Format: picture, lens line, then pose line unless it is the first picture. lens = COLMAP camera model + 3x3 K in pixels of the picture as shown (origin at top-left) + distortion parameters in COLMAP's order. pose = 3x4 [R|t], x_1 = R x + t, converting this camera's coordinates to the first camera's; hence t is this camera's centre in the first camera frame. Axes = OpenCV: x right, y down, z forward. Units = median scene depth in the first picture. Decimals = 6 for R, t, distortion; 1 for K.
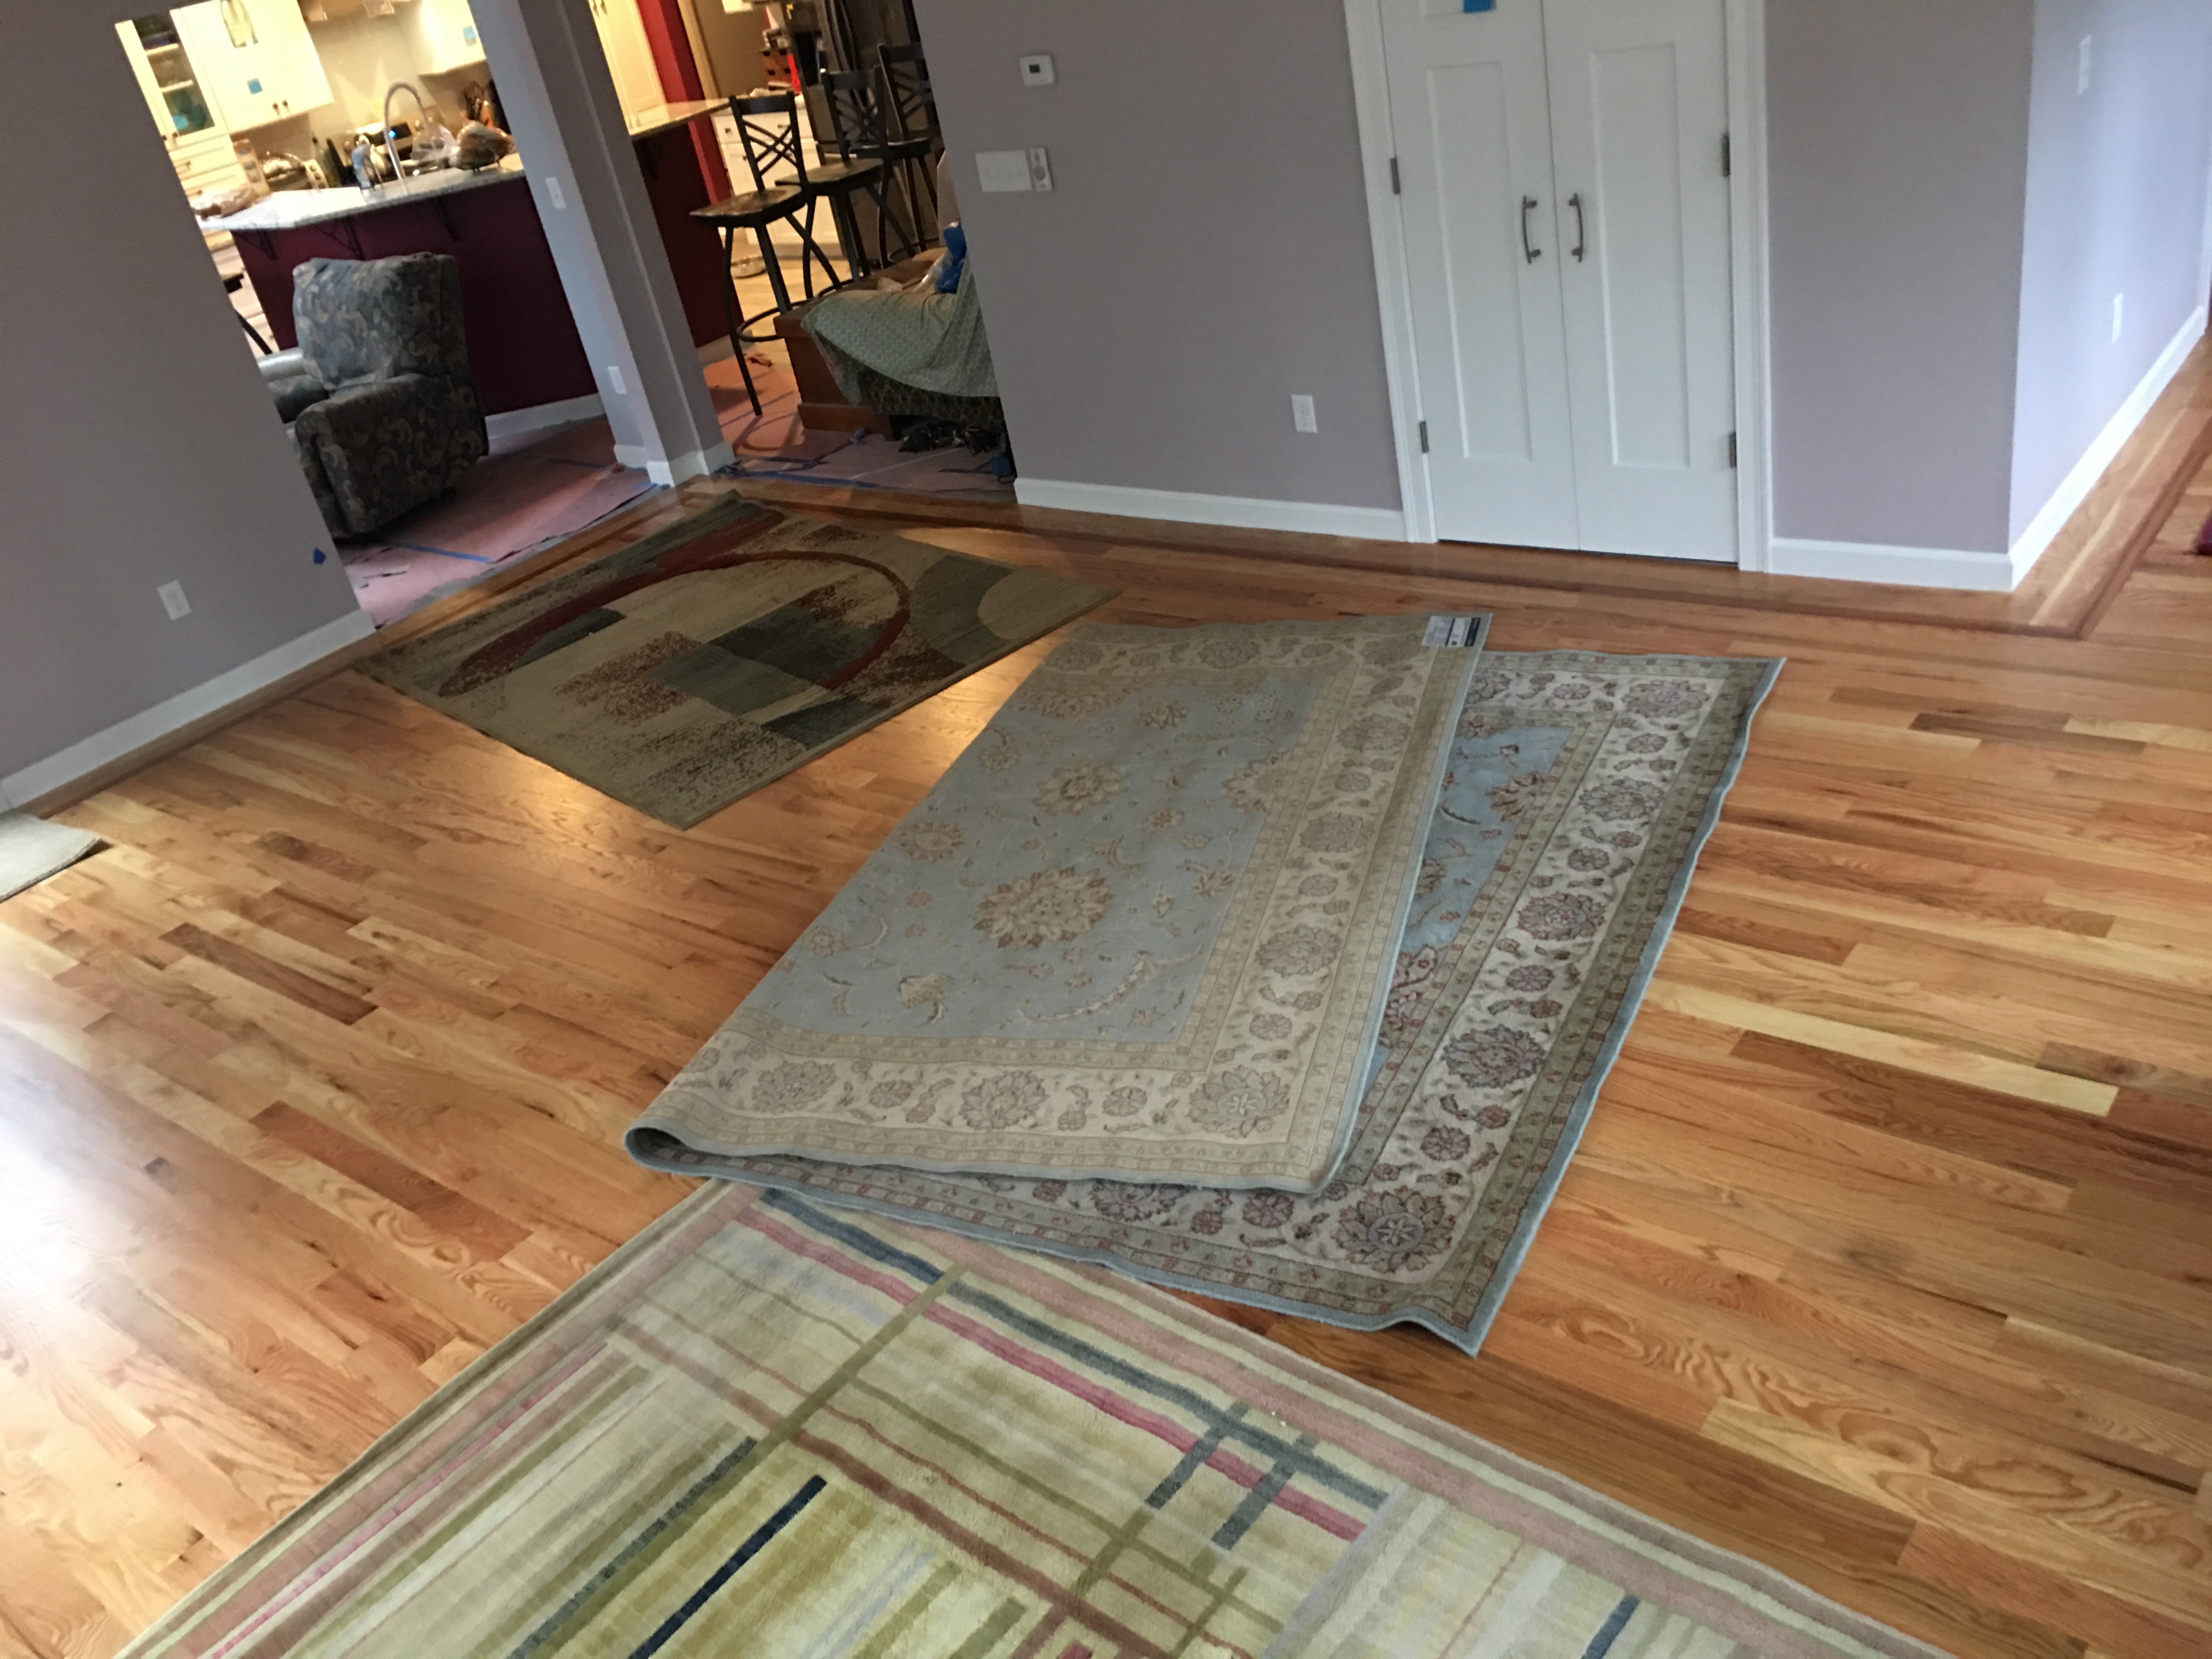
lens RADIAL K [[1865.4, 0, 1066.2], [0, 1865.4, 820.1], [0, 0, 1]] dist [0.071465, -0.099425]
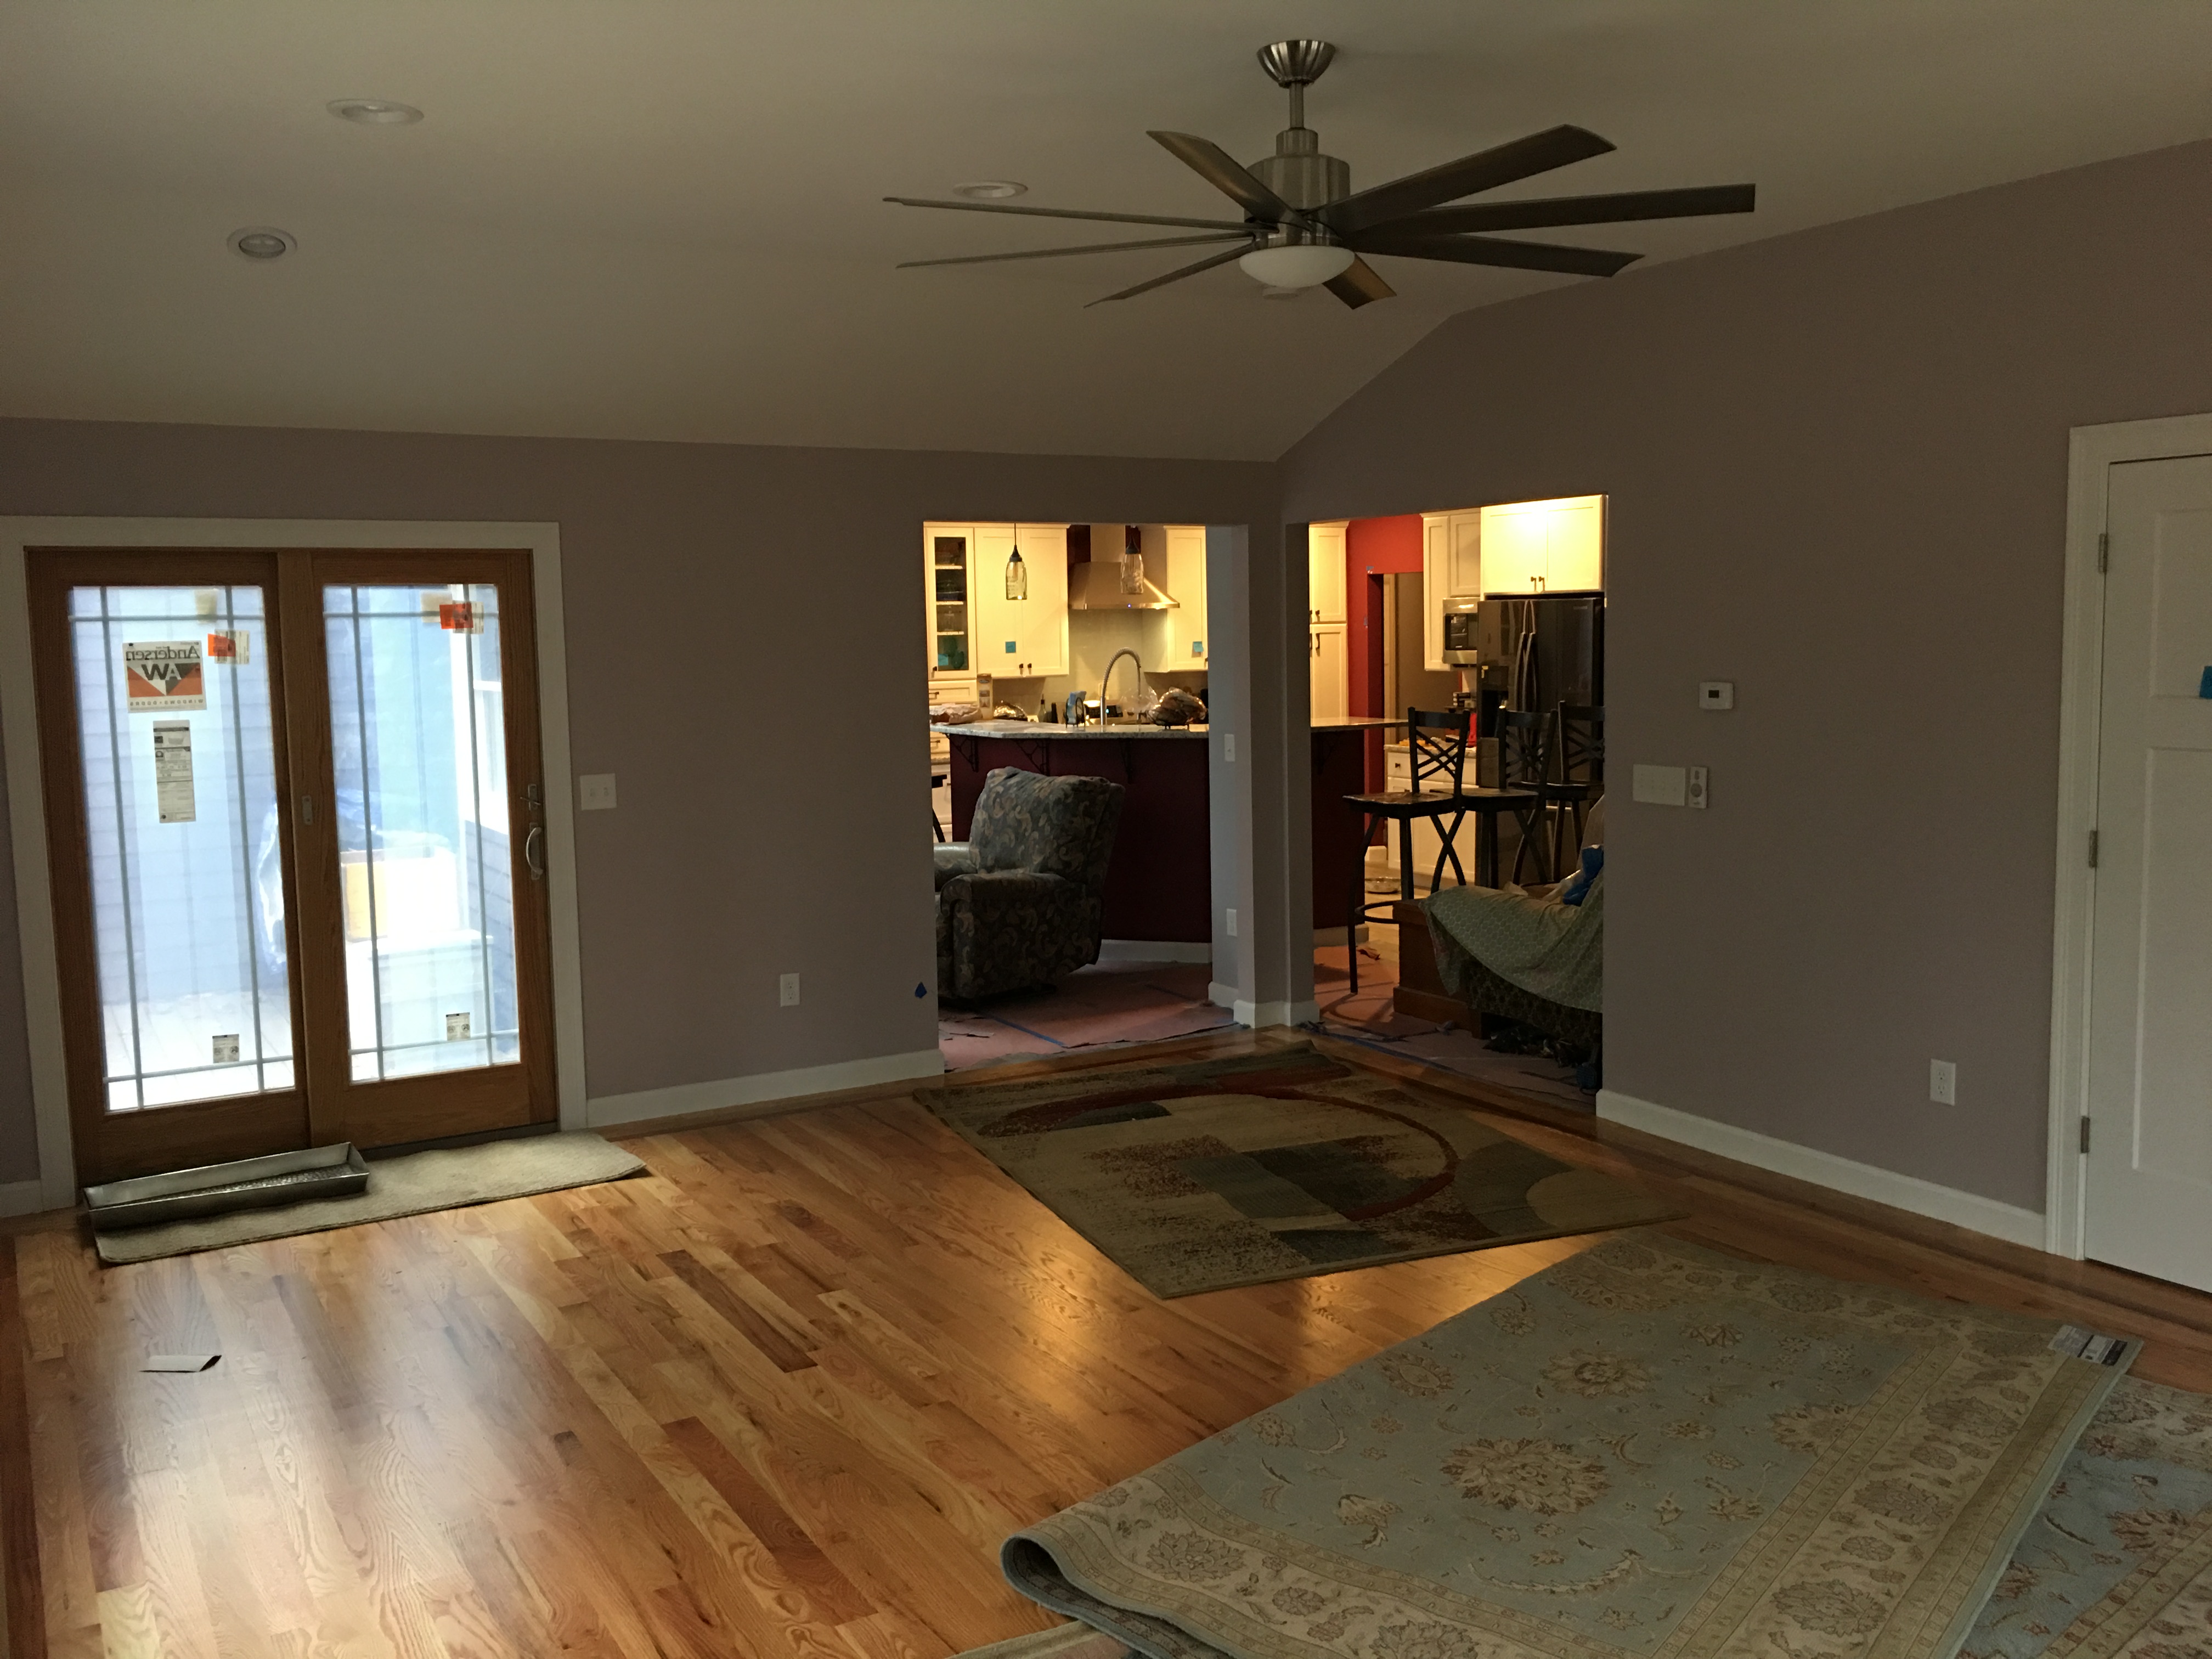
lens RADIAL K [[1865.4, 0, 1086.1], [0, 1865.4, 816.8], [0, 0, 1]] dist [0.071465, -0.099425]
pose [[0.921775, 0.214048, -0.323286, 0.014771], [-0.316139, 0.897646, -0.307063, 0.091638], [0.224470, 0.385247, 0.895097, 0.047302]]
